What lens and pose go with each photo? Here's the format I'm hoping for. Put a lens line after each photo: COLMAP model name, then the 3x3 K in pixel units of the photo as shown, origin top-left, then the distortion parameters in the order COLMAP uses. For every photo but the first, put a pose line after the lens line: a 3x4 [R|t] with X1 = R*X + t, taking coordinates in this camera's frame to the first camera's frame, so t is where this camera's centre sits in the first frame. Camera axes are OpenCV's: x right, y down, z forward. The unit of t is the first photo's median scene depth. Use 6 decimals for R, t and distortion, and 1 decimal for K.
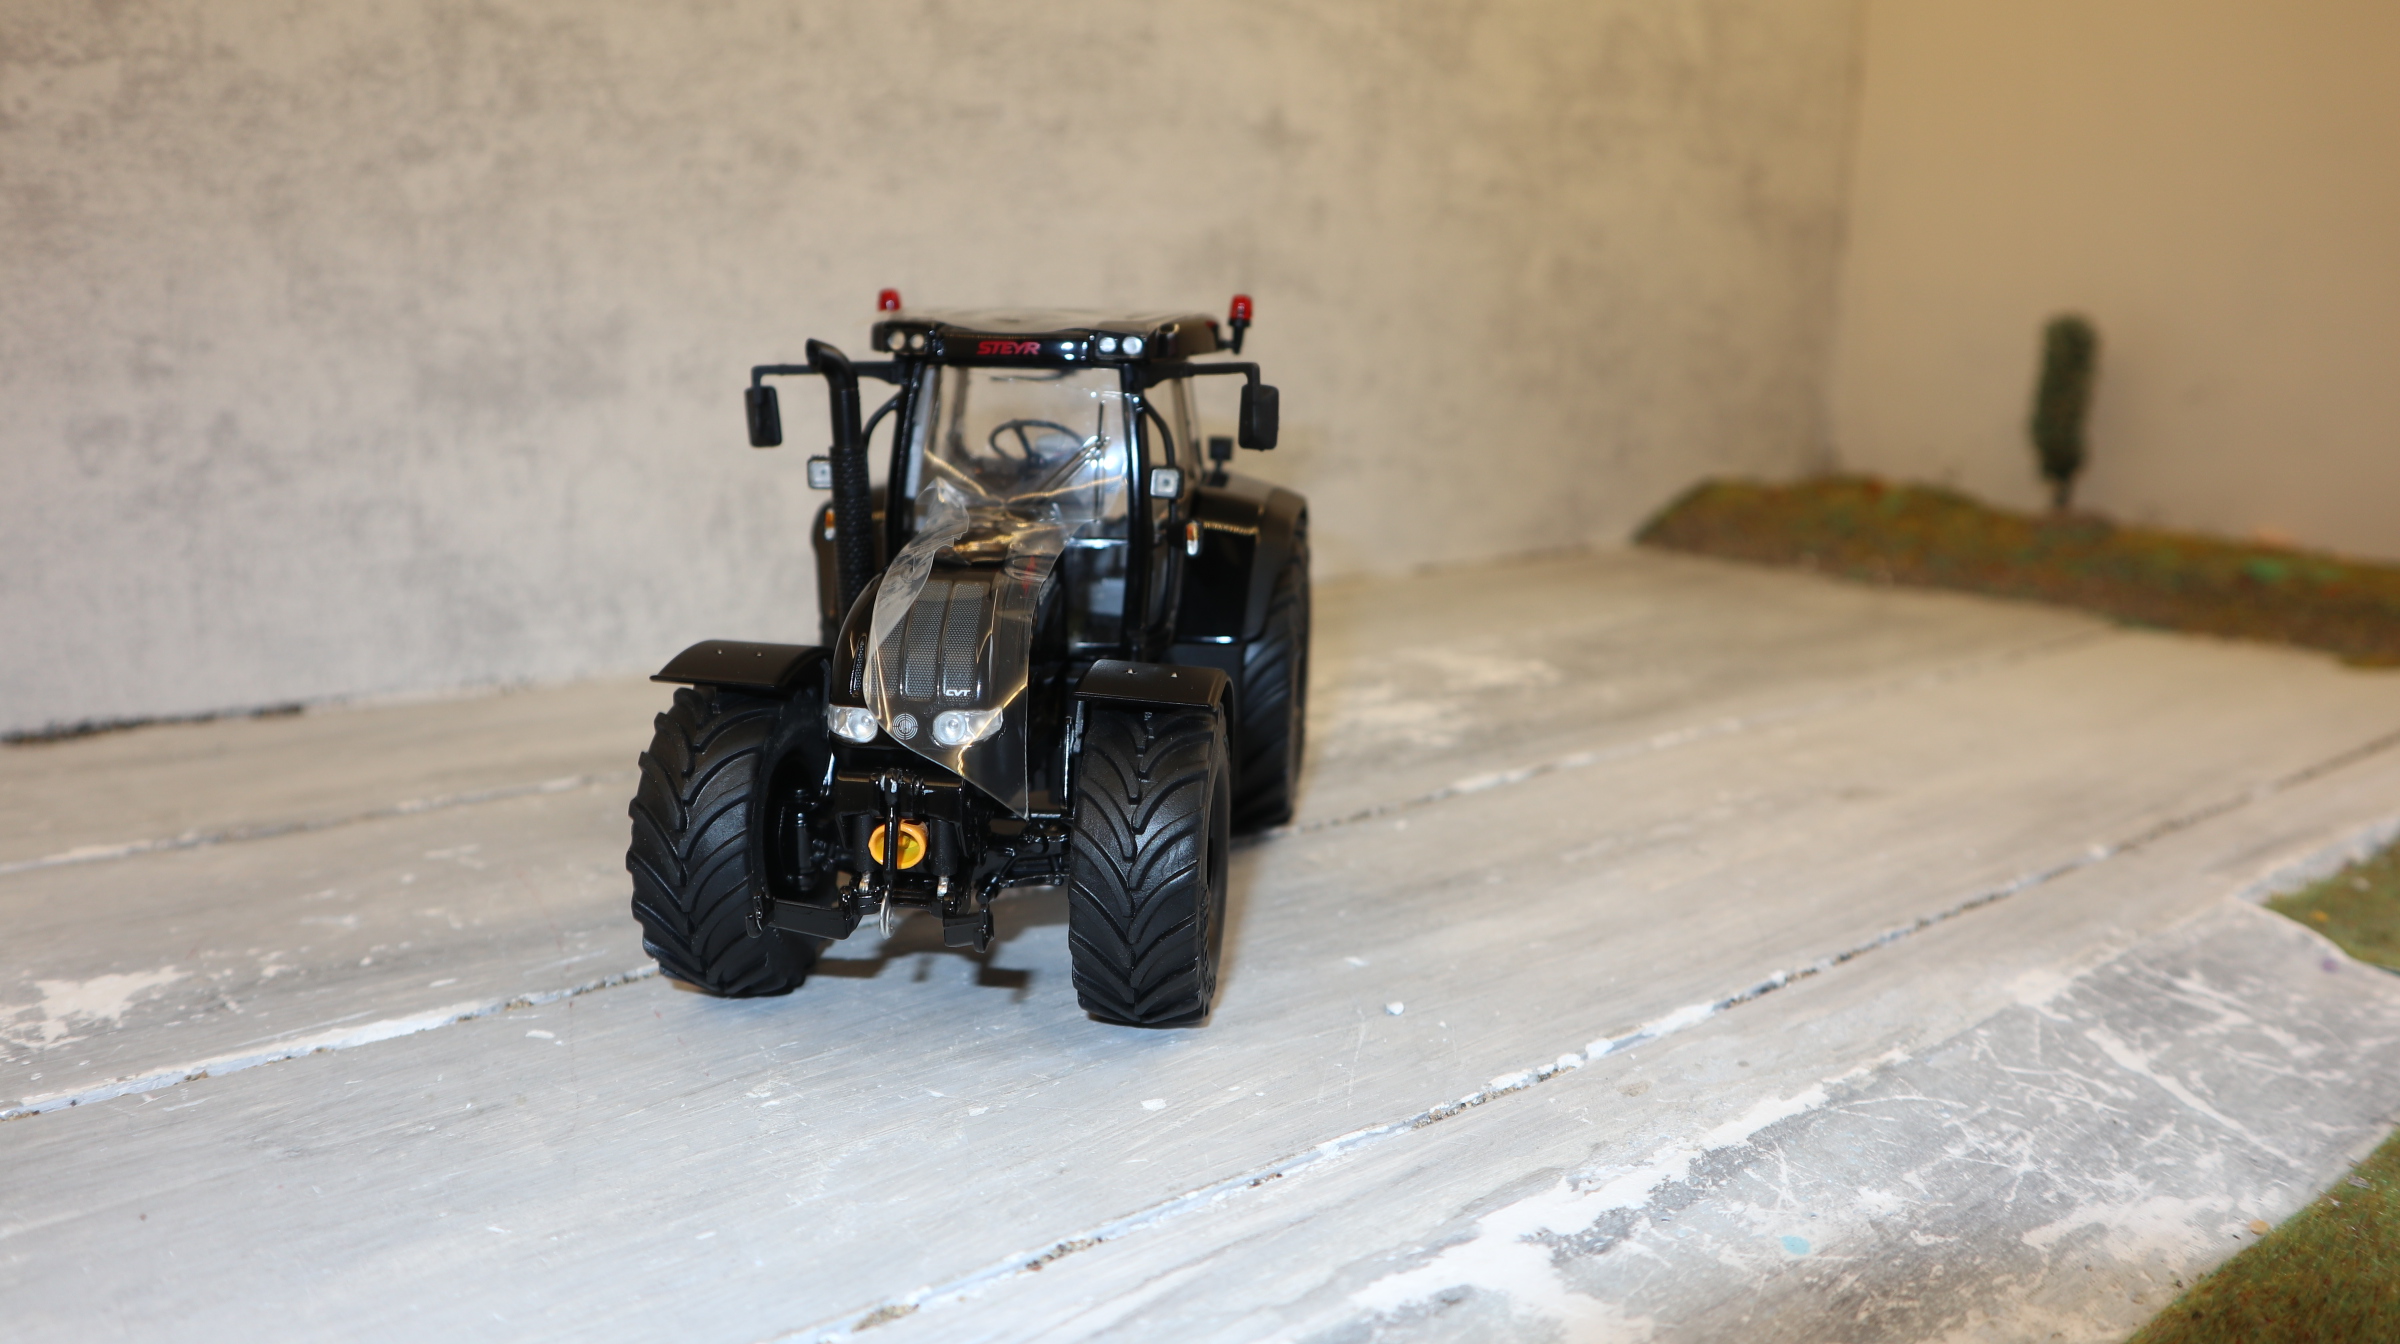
lens RADIAL K [[1709.4, 0, 1190.3], [0, 1709.4, 690.2], [0, 0, 1]] dist [-0.107835, 0.068767]
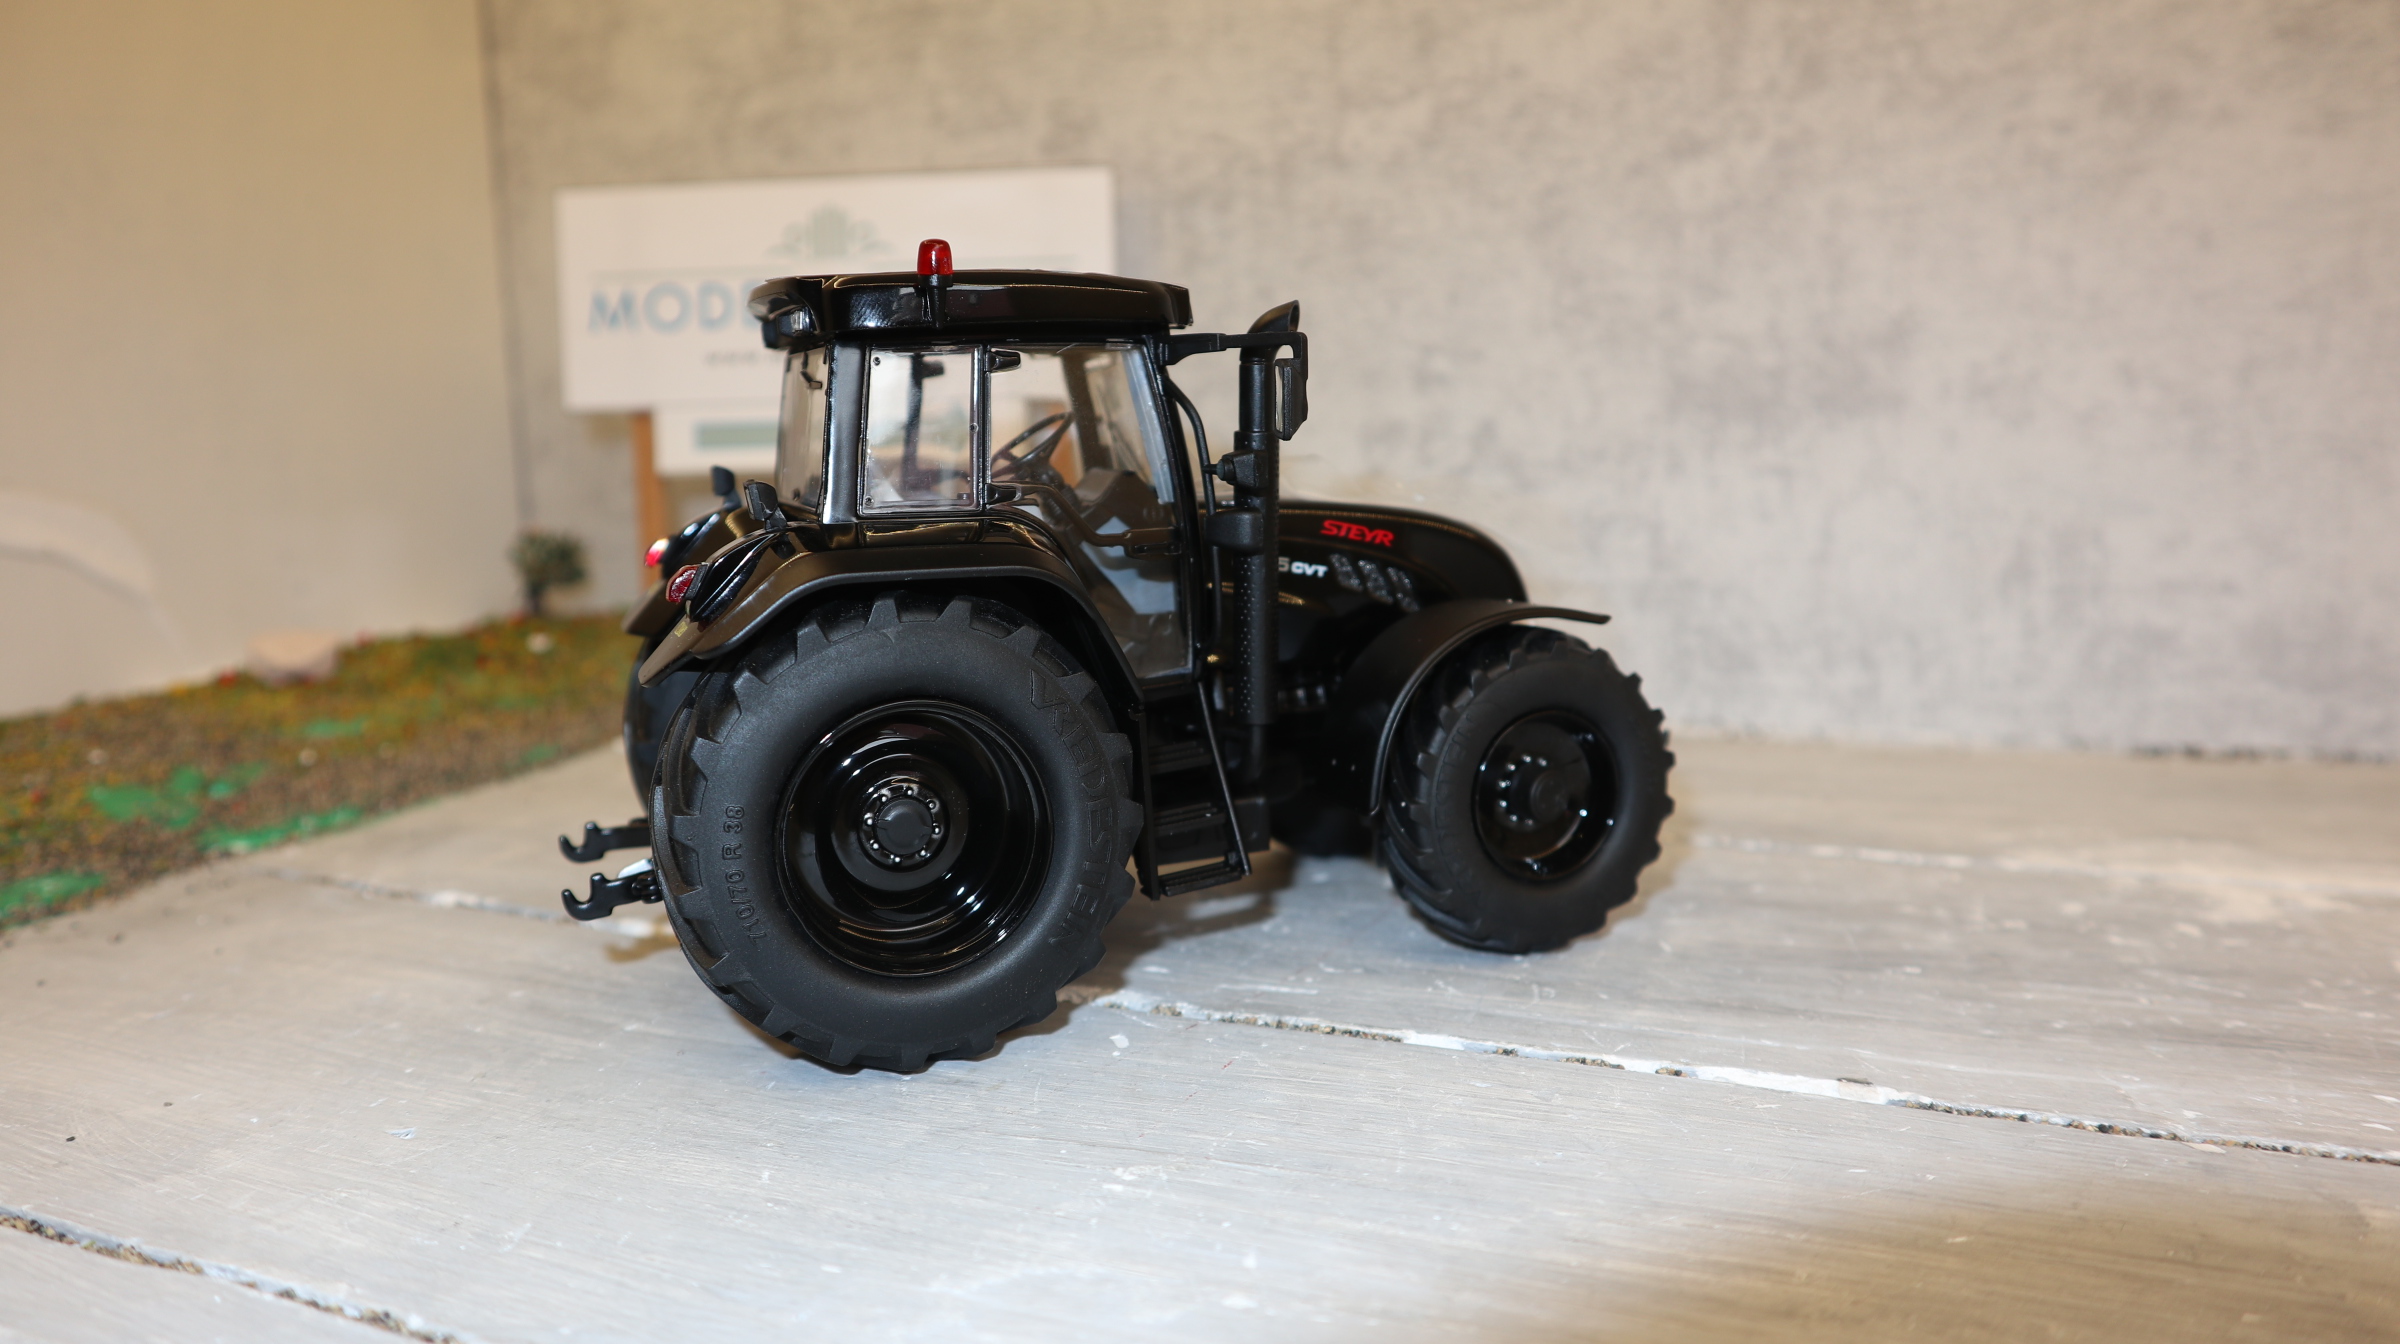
lens RADIAL K [[1709.4, 0, 1194.5], [0, 1709.4, 684.6], [0, 0, 1]] dist [-0.107835, 0.068767]
pose [[0.486689, 0.124193, -0.864702, 0.250105], [-0.165895, 0.984970, 0.048094, -0.024597], [0.857678, 0.120043, 0.499978, 0.318739]]
